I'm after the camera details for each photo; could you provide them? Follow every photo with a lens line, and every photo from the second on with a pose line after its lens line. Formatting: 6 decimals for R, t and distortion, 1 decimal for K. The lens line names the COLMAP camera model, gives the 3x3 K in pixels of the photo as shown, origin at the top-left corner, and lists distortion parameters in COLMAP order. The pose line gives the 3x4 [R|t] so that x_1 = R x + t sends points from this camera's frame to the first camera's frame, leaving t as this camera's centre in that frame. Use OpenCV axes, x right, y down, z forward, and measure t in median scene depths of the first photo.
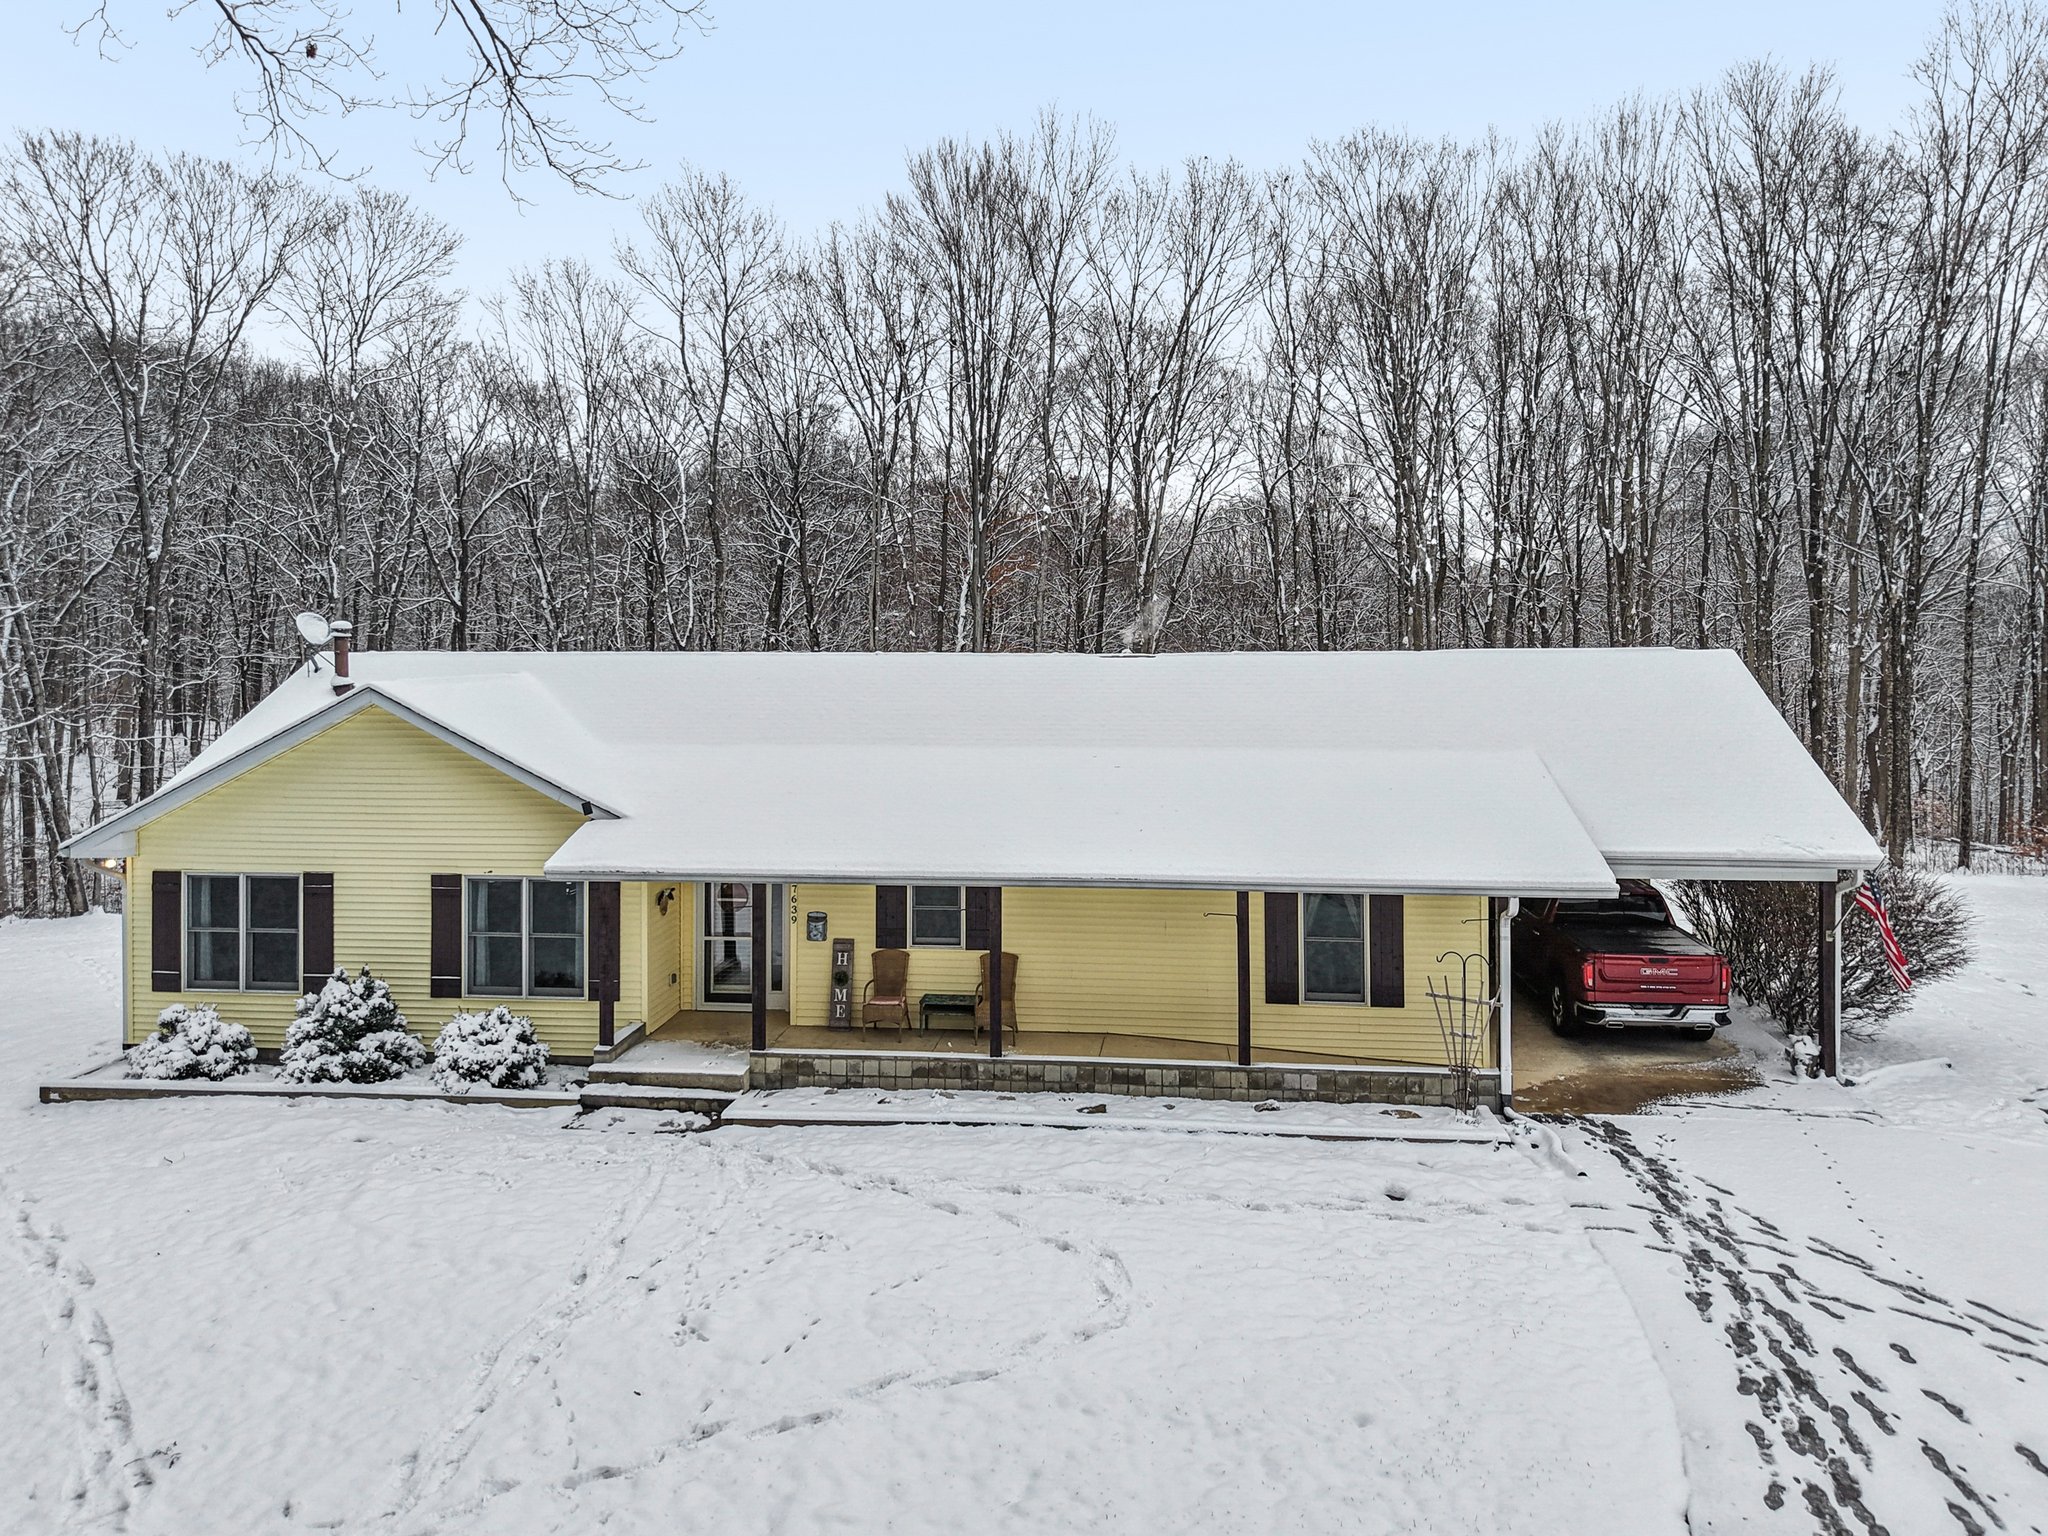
lens RADIAL K [[1447.7, 0, 1040.3], [0, 1447.7, 627.1], [0, 0, 1]] dist [0.016996, -0.017047]
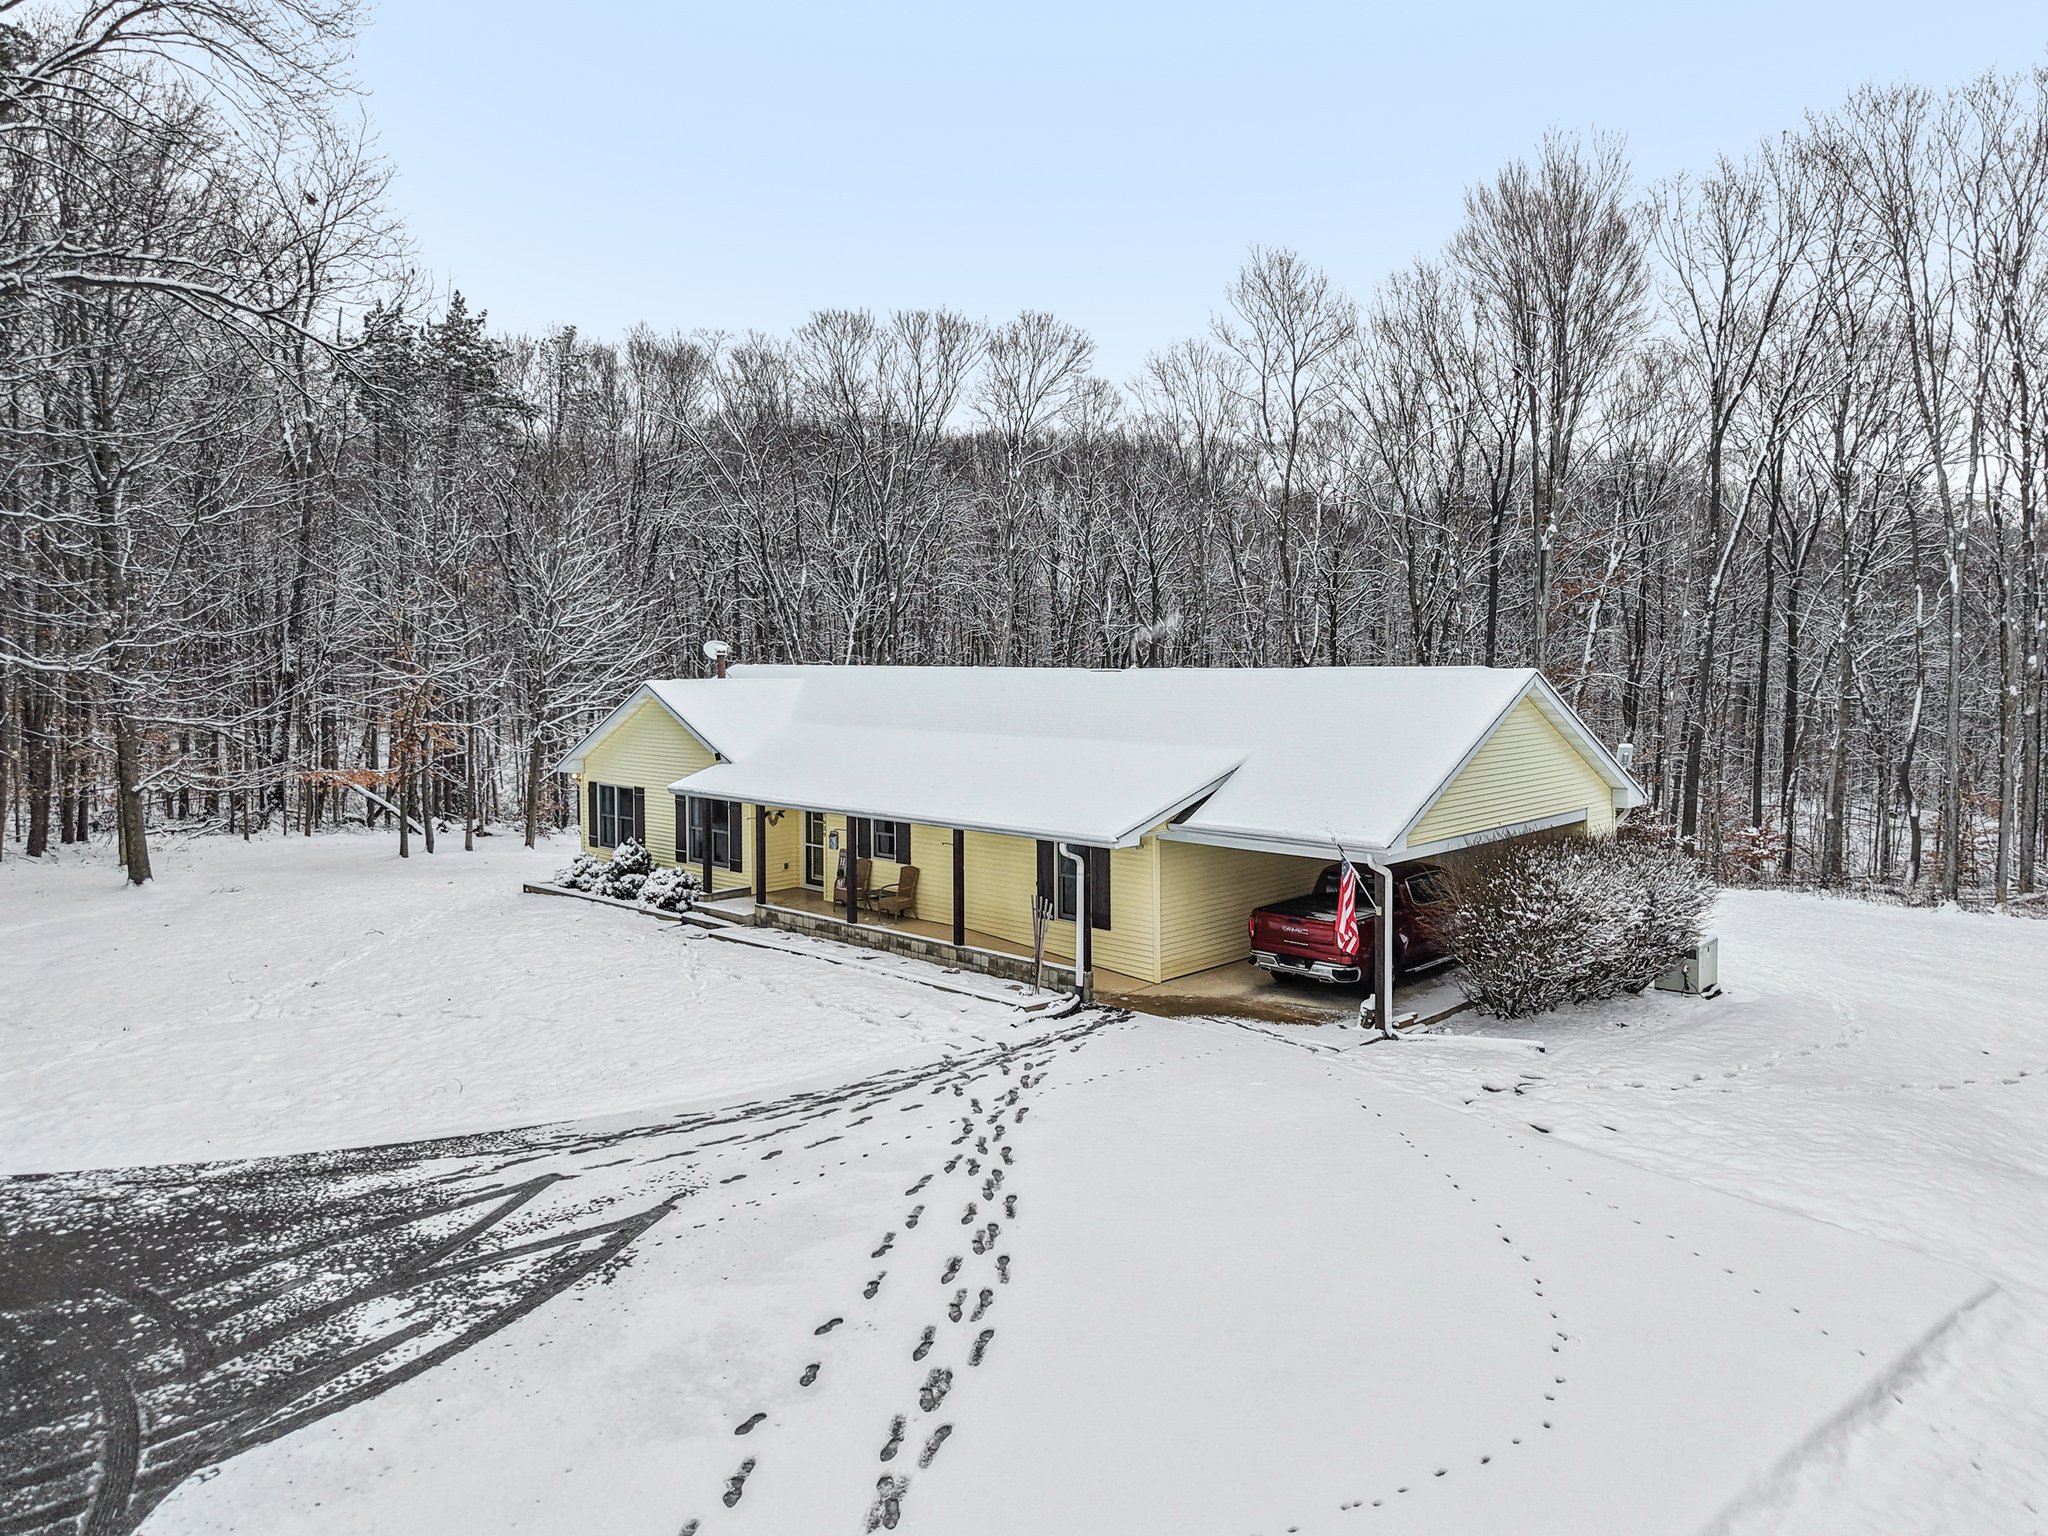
lens RADIAL K [[1447.7, 0, 1061.7], [0, 1447.7, 721.3], [0, 0, 1]] dist [0.016996, -0.017047]
pose [[0.787151, 0.029939, -0.616033, 1.410224], [0.002668, 0.998646, 0.051943, -0.003927], [0.616754, -0.042531, 0.786006, -0.106993]]
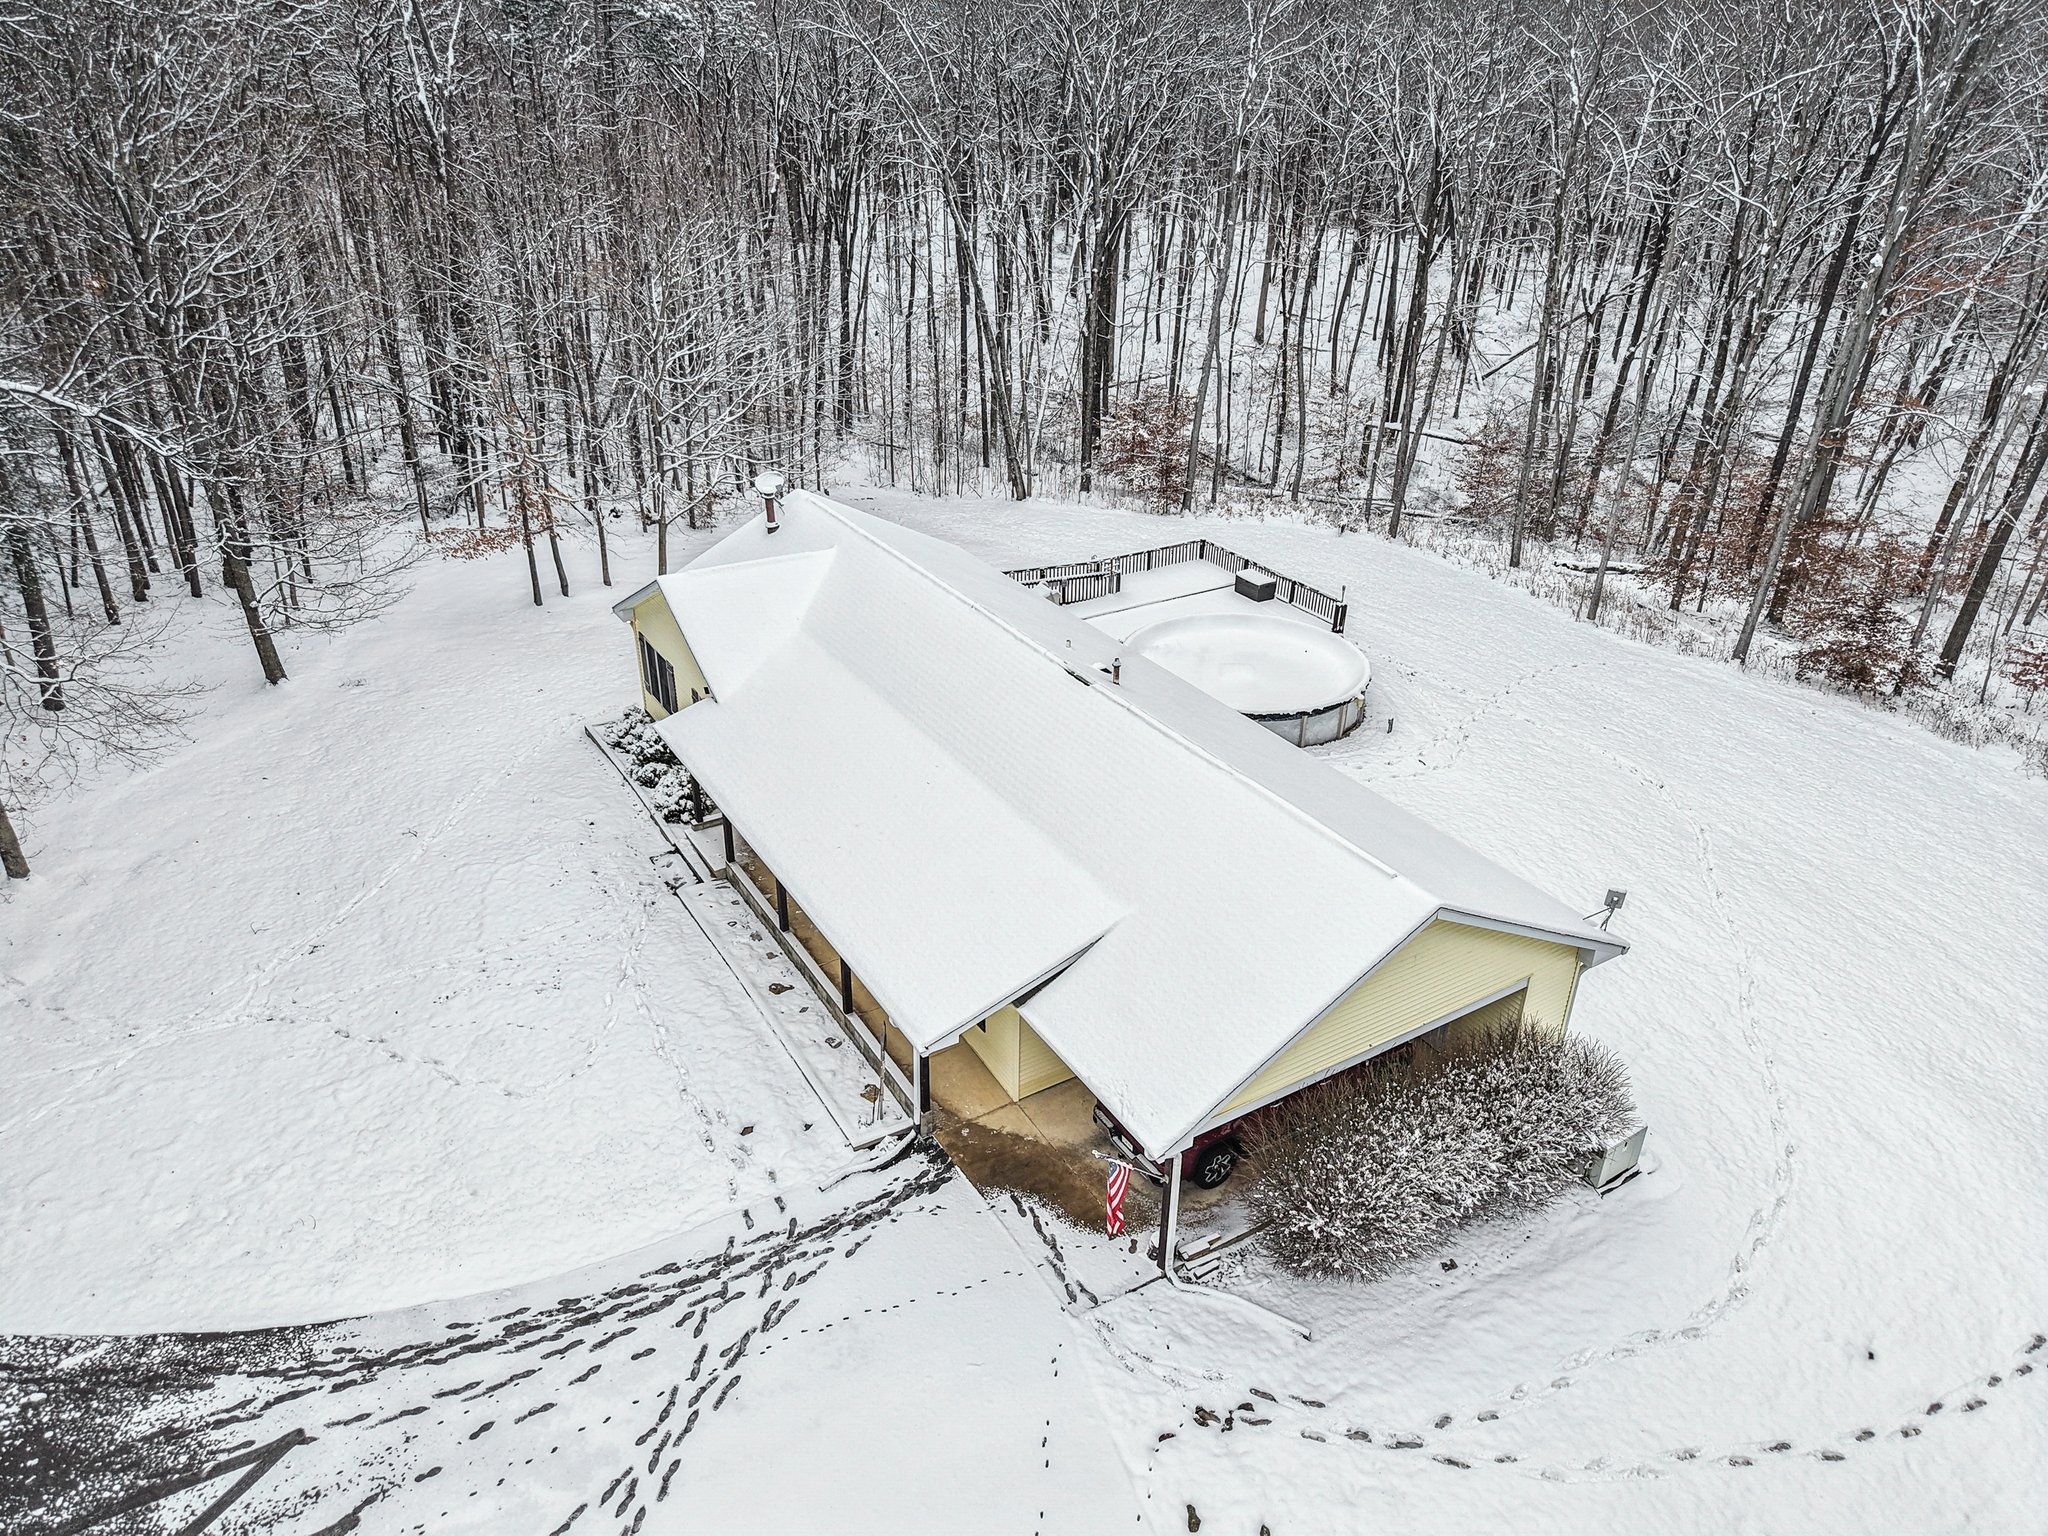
lens RADIAL K [[1447.7, 0, 1057.0], [0, 1447.7, 761.3], [0, 0, 1]] dist [0.016996, -0.017047]
pose [[0.597351, 0.384337, -0.703887, 1.550250], [-0.013931, 0.882527, 0.470055, -0.808467], [0.801859, -0.270982, 0.532533, 0.551285]]
